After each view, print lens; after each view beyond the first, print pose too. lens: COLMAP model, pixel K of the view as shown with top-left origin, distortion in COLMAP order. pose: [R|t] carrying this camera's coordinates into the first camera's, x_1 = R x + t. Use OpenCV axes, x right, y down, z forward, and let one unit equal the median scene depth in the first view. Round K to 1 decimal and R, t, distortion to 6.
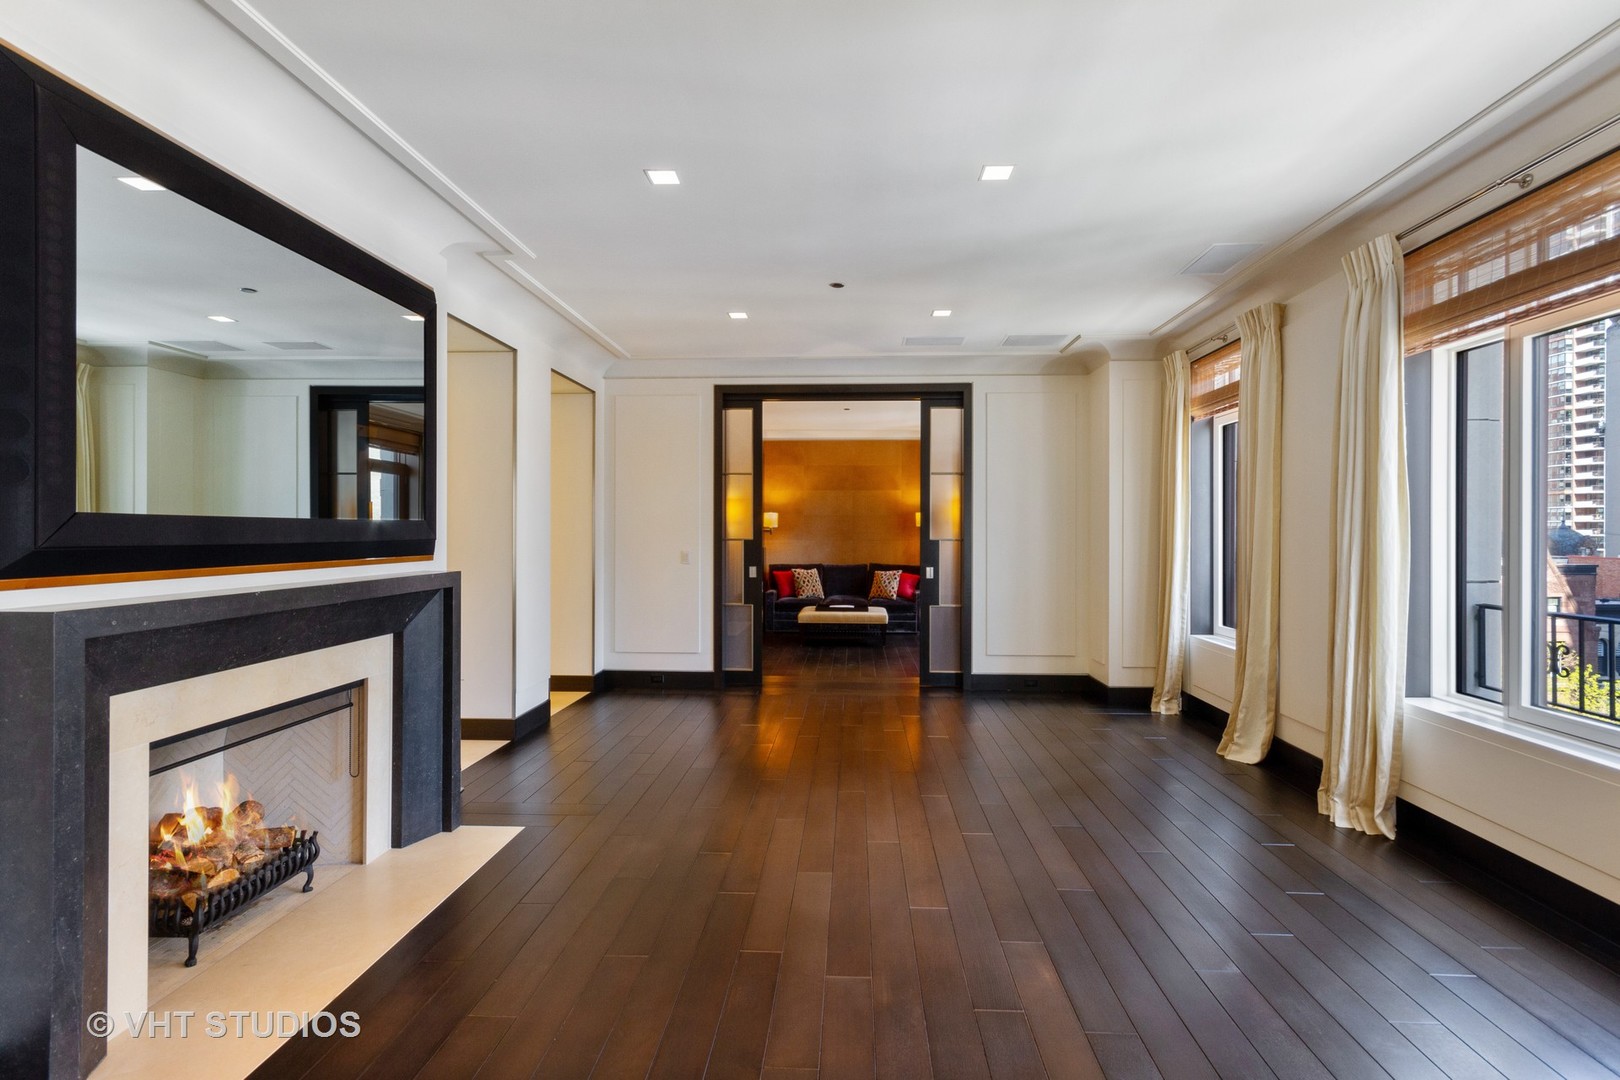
lens RADIAL K [[752.4, 0, 819.4], [0, 752.4, 539.8], [0, 0, 1]] dist [0.001389, -0.000721]
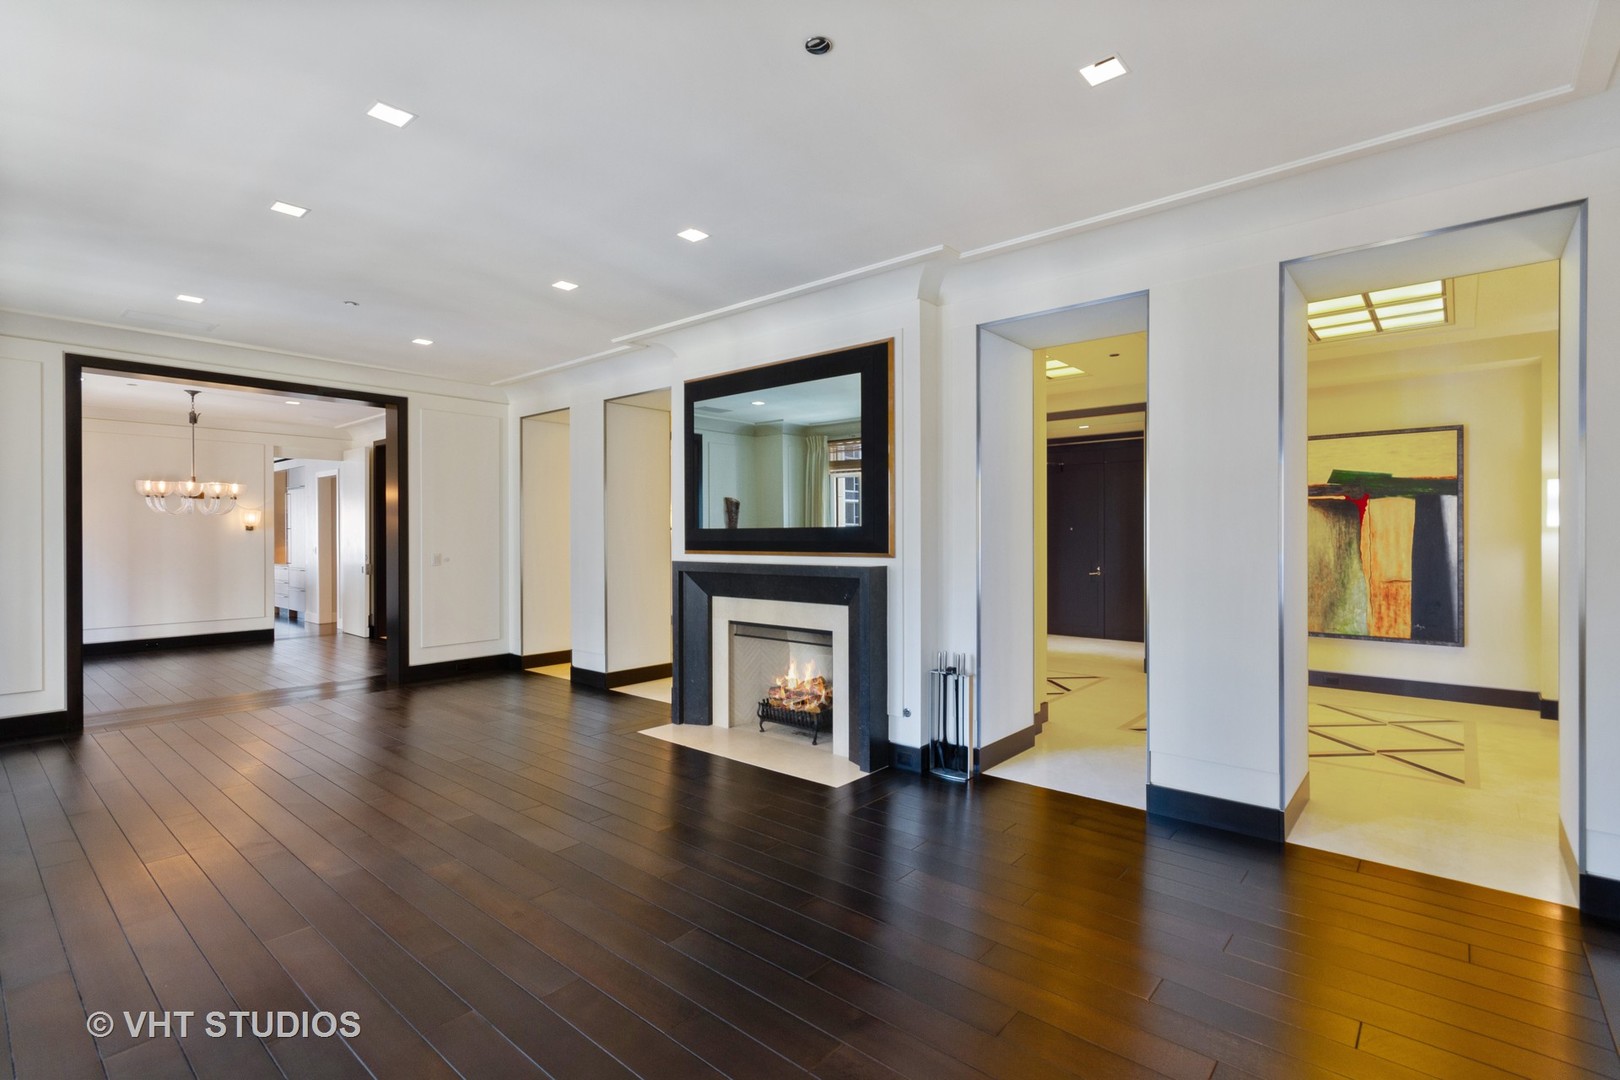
lens RADIAL K [[752.4, 0, 819.8], [0, 752.4, 534.0], [0, 0, 1]] dist [0.001389, -0.000721]
pose [[-0.611945, 0.001379, -0.790899, 0.687636], [-0.002690, 0.999989, 0.003825, -0.020262], [0.790896, 0.004468, -0.611935, 2.126250]]
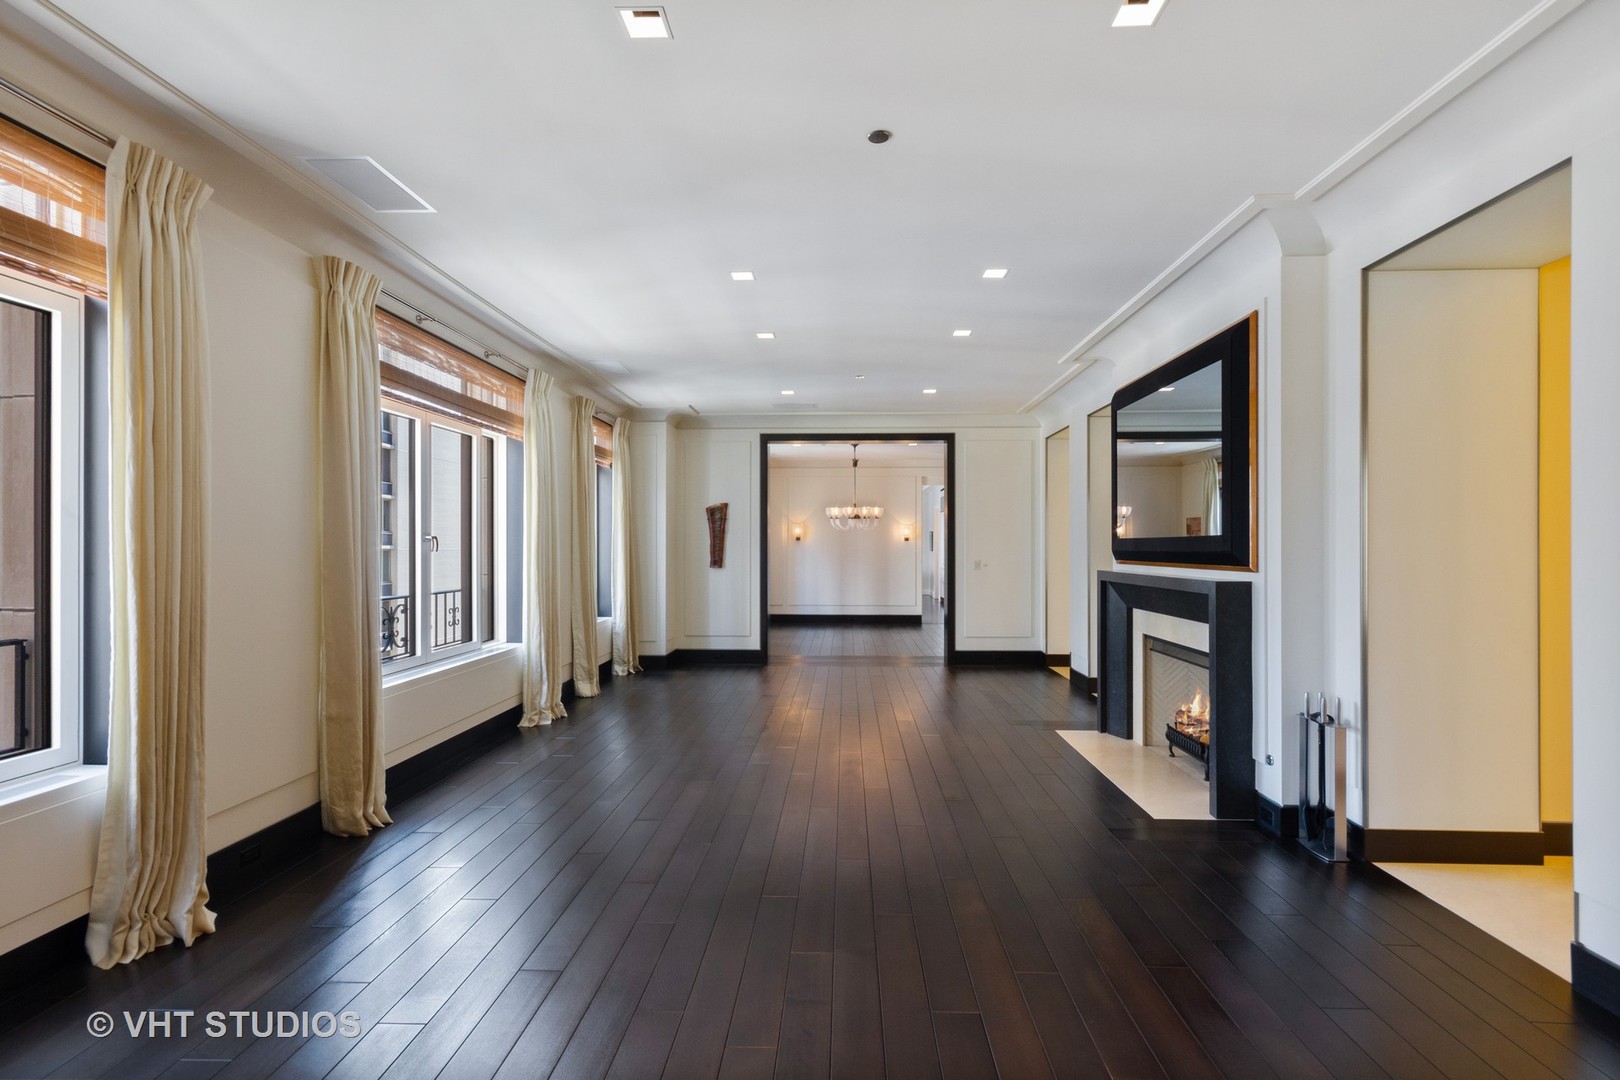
lens RADIAL K [[752.4, 0, 812.1], [0, 752.4, 543.3], [0, 0, 1]] dist [0.001389, -0.000721]
pose [[-0.999999, -0.001527, 0.000456, 0.125673], [-0.001525, 0.999989, 0.004394, -0.020769], [-0.000463, 0.004393, -0.999990, 2.609123]]
